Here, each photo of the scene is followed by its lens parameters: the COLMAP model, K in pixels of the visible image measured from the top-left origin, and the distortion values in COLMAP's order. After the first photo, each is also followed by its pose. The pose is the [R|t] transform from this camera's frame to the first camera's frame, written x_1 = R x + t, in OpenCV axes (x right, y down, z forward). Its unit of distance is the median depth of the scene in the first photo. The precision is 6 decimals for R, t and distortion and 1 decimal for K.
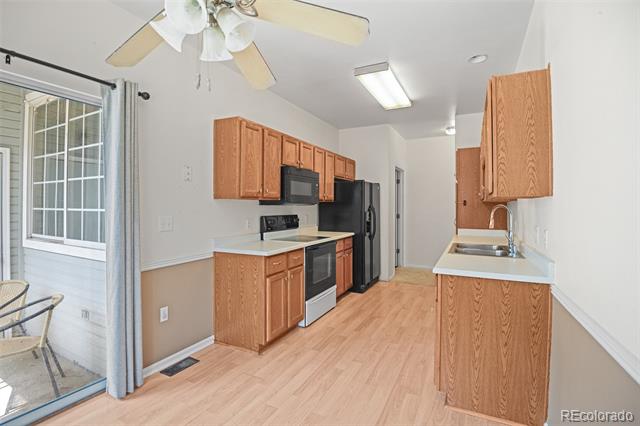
lens RADIAL K [[298.5, 0, 320.7], [0, 298.5, 205.6], [0, 0, 1]] dist [0.012654, -0.029700]
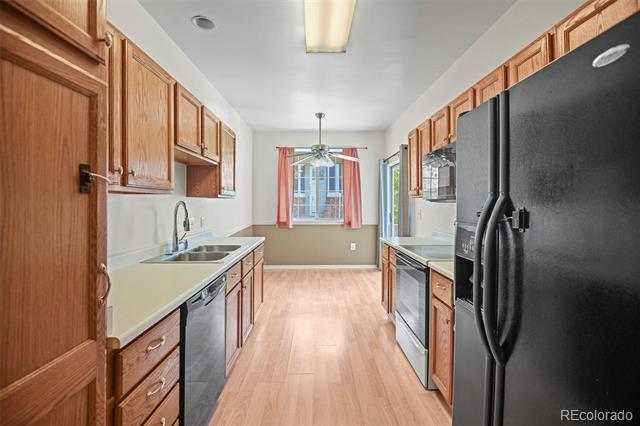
lens RADIAL K [[306.6, 0, 318.6], [0, 306.6, 203.8], [0, 0, 1]] dist [-0.055455, -0.000583]
pose [[-0.886911, -0.001071, -0.461939, 0.562821], [0.000471, 0.999995, -0.003223, 0.009839], [0.461940, -0.003076, -0.886906, 1.674931]]
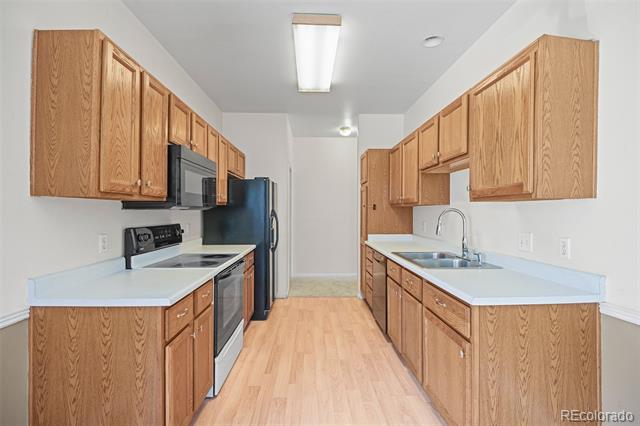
lens RADIAL K [[294.9, 0, 320.0], [0, 294.9, 213.0], [0, 0, 1]] dist [-0.031965, -0.000049]
pose [[0.870396, -0.008344, 0.492282, -0.165119], [0.003525, 0.999936, 0.010716, 0.000598], [-0.492340, -0.007592, 0.870370, 0.352980]]
